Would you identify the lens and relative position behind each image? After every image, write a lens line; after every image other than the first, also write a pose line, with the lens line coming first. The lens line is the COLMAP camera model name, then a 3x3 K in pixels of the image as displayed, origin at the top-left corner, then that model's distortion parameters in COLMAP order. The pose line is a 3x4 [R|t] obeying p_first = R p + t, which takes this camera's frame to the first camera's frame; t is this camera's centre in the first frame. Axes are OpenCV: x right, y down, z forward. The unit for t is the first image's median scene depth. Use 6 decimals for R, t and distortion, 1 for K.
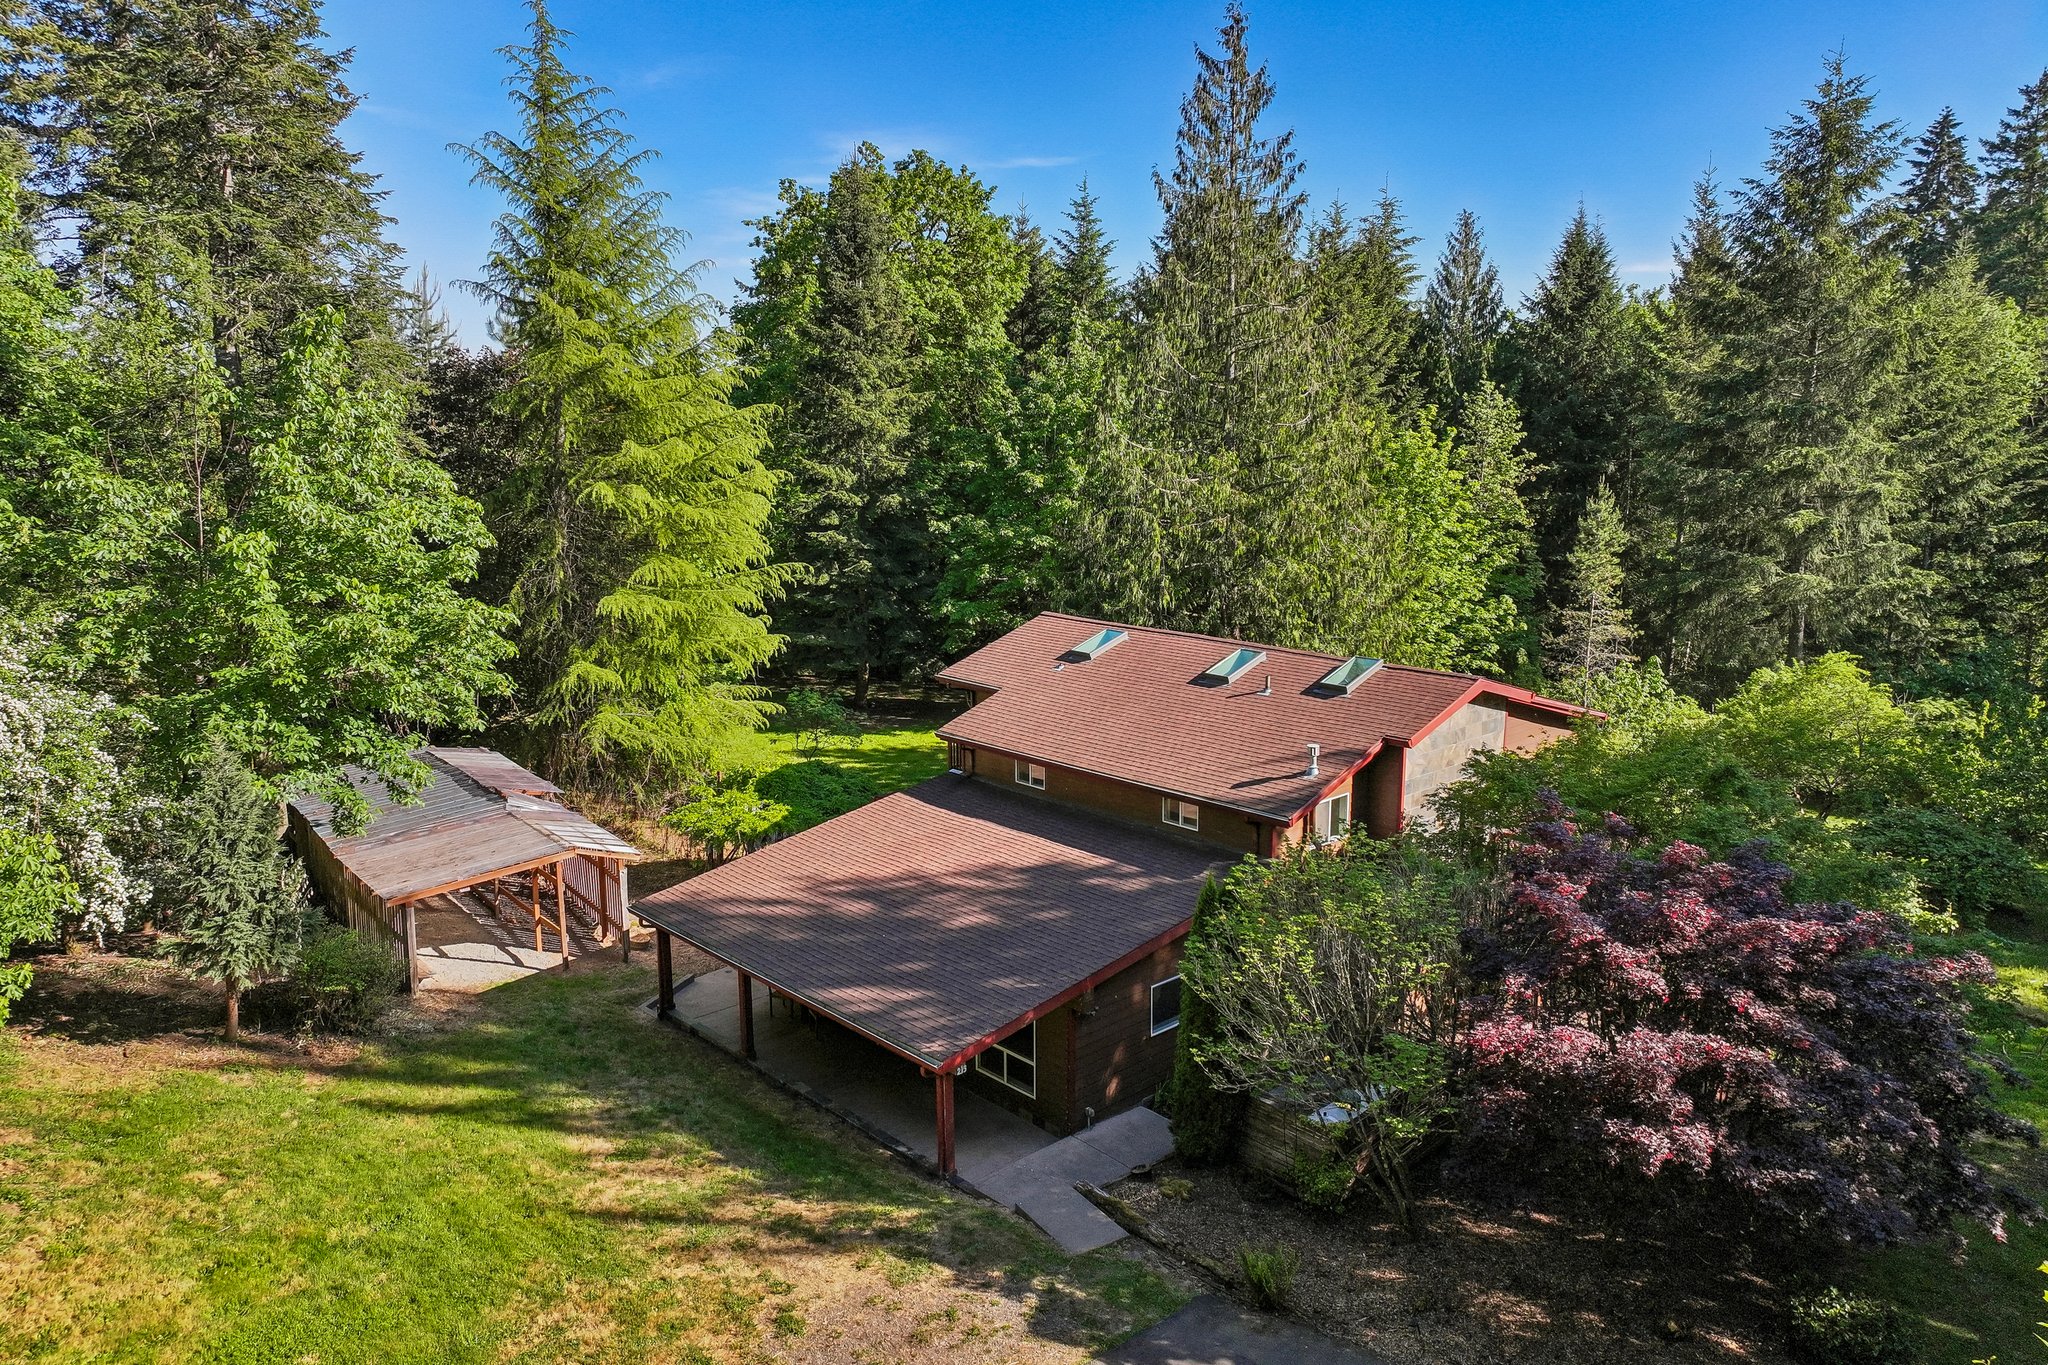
lens RADIAL K [[1455.6, 0, 1056.9], [0, 1455.6, 669.4], [0, 0, 1]] dist [-0.001532, 0.019372]
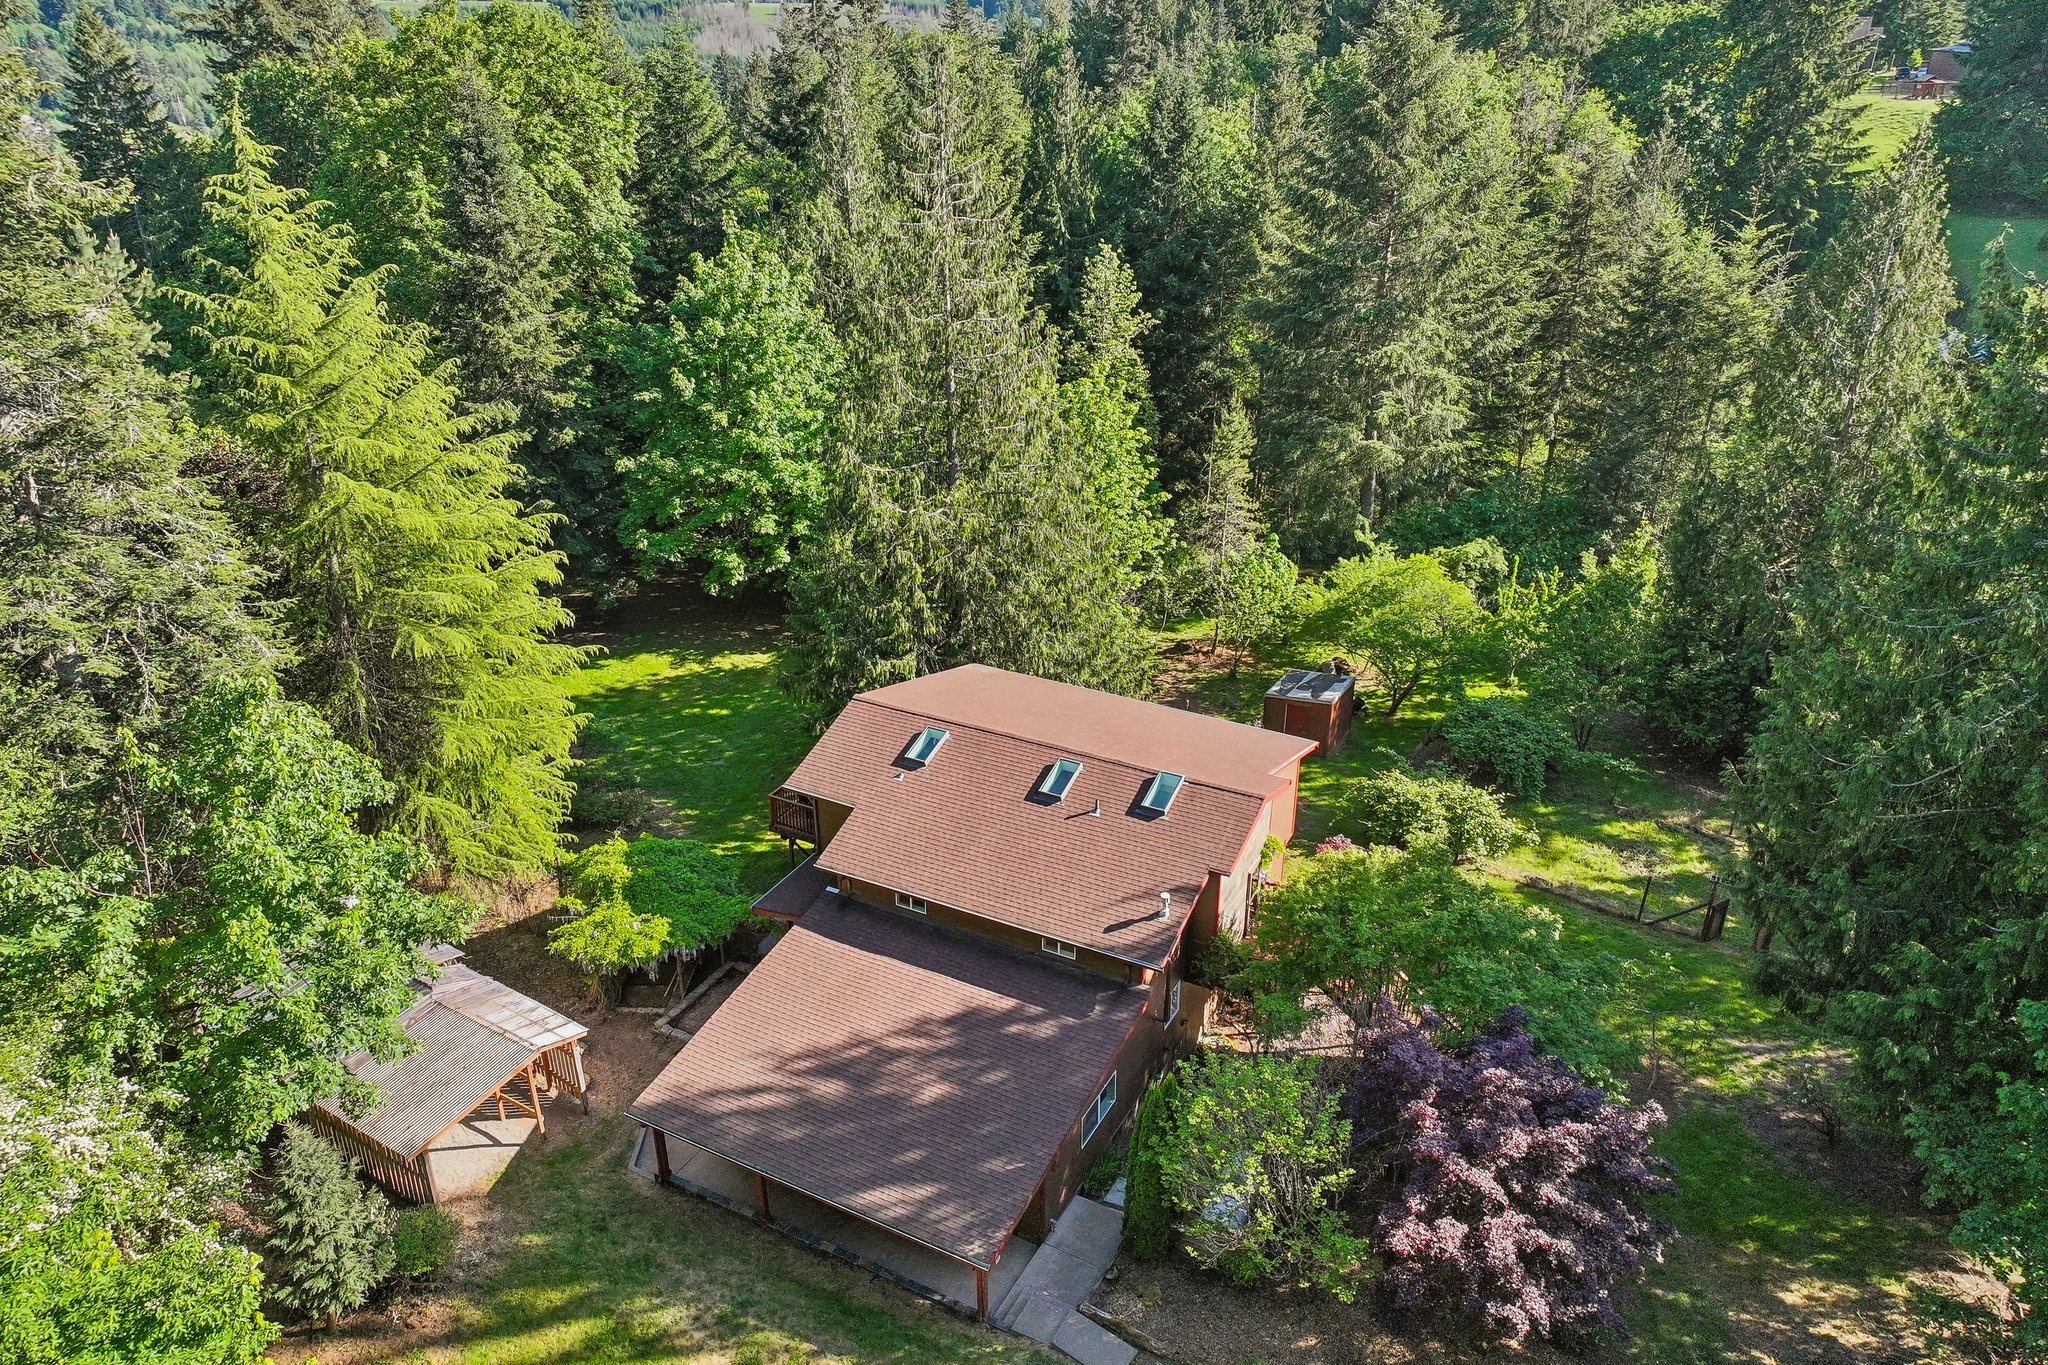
lens RADIAL K [[1441.2, 0, 1024.0], [0, 1441.2, 682.5], [0, 0, 1]] dist [-0.004950, 0.023032]
pose [[0.949511, -0.141492, 0.280015, -0.261932], [0.061789, 0.959383, 0.275256, -0.467398], [-0.307588, -0.244057, 0.919688, -0.087687]]
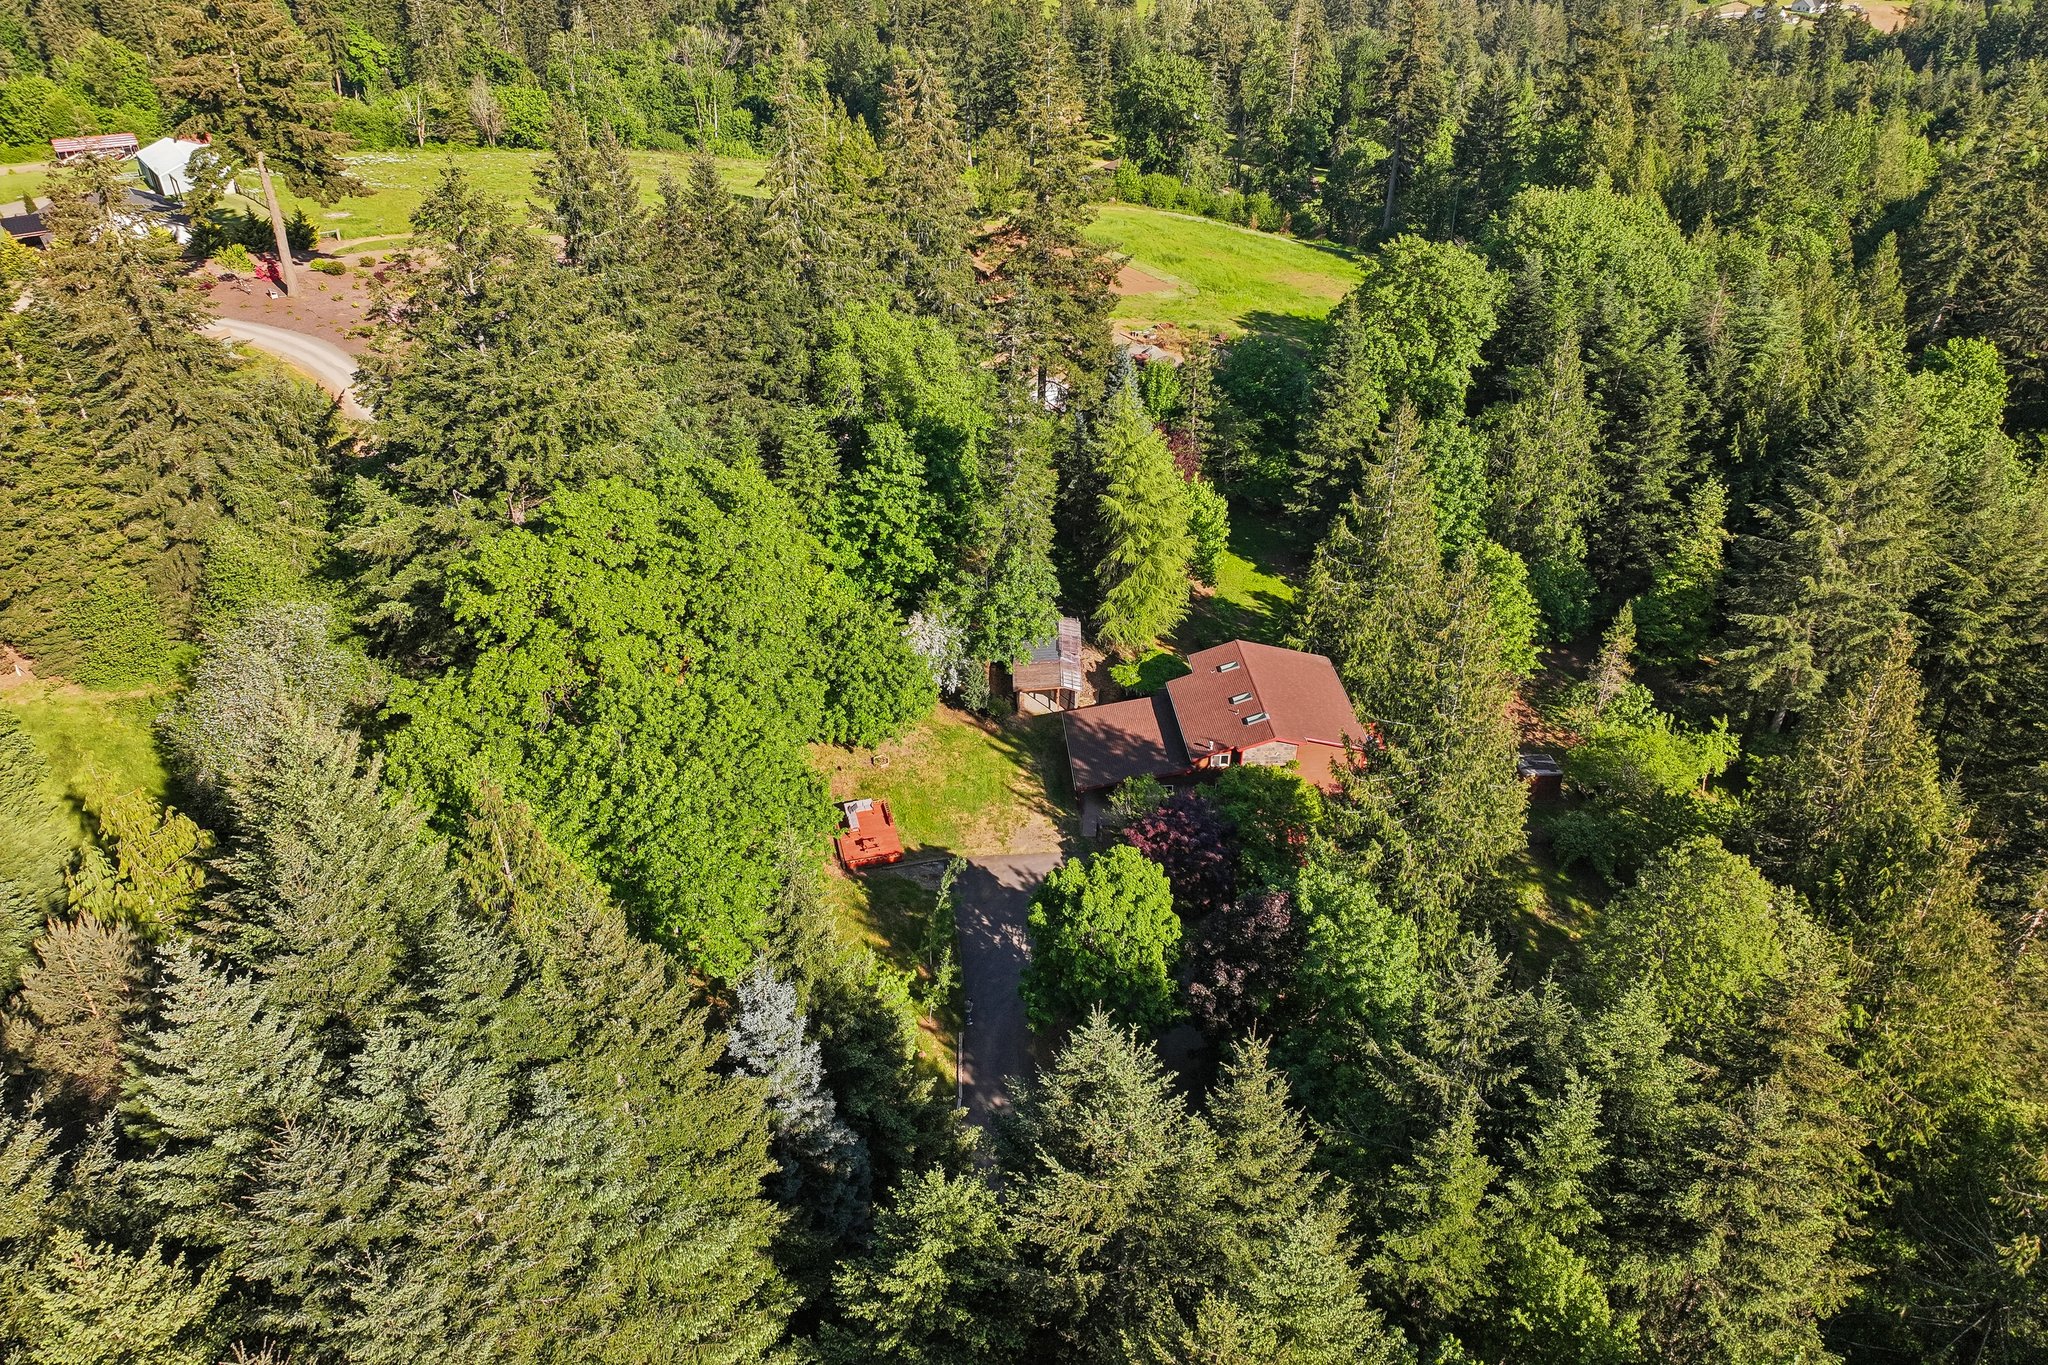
lens RADIAL K [[1441.2, 0, 1024.0], [0, 1441.2, 682.5], [0, 0, 1]] dist [-0.004950, 0.023032]
pose [[0.773542, 0.341789, -0.533680, 1.613198], [-0.109757, 0.901630, 0.418351, -1.474435], [0.624169, -0.265037, 0.734962, -1.821555]]
